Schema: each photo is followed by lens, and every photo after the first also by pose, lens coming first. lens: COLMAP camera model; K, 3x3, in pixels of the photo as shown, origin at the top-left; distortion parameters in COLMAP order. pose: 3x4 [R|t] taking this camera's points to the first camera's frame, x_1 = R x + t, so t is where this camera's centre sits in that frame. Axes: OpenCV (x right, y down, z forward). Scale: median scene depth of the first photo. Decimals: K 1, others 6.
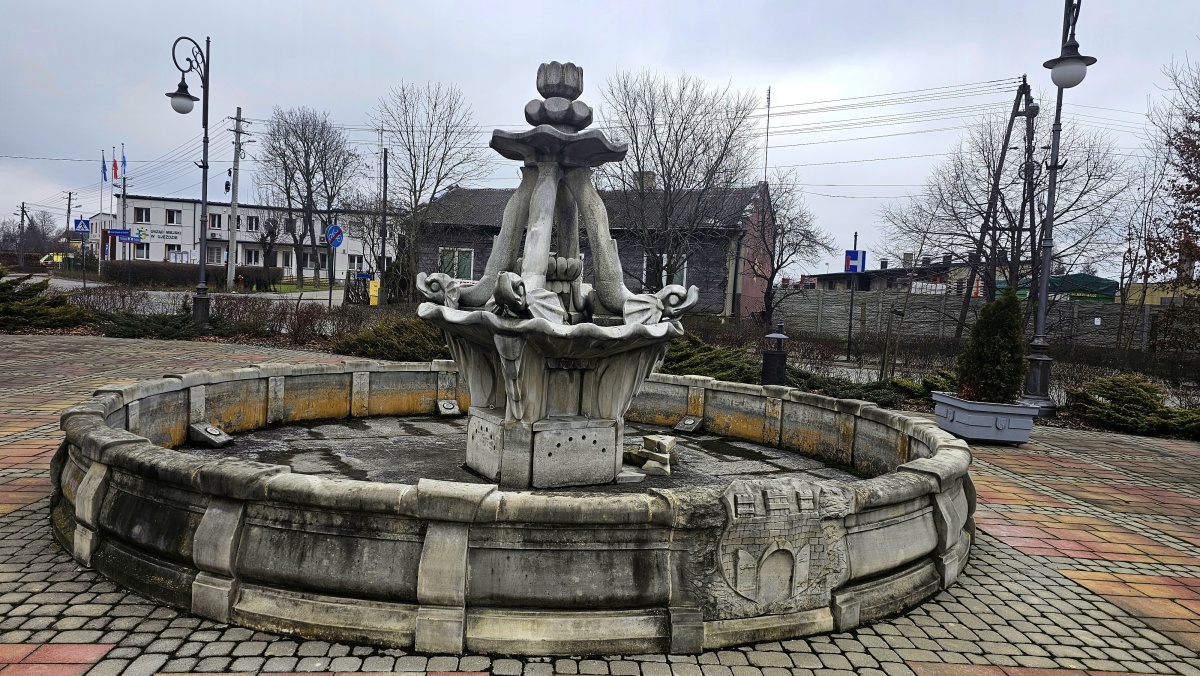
lens RADIAL K [[817.7, 0, 596.1], [0, 817.7, 335.7], [0, 0, 1]] dist [0.085694, -0.001363]
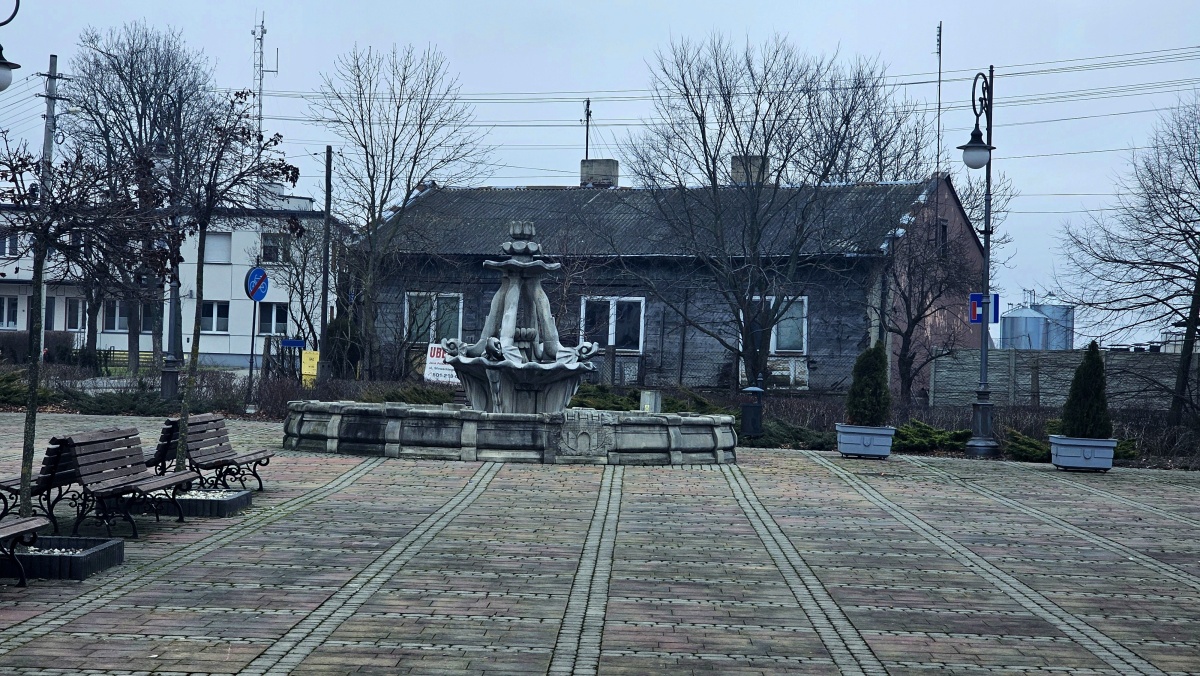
lens RADIAL K [[2424.8, 0, 600.6], [0, 2424.8, 338.6], [0, 0, 1]] dist [-0.041956, 0.000000]
pose [[0.996013, -0.022672, -0.086276, 0.581626], [0.016553, 0.997340, -0.070983, 0.305414], [0.087656, 0.069271, 0.993739, -4.241447]]
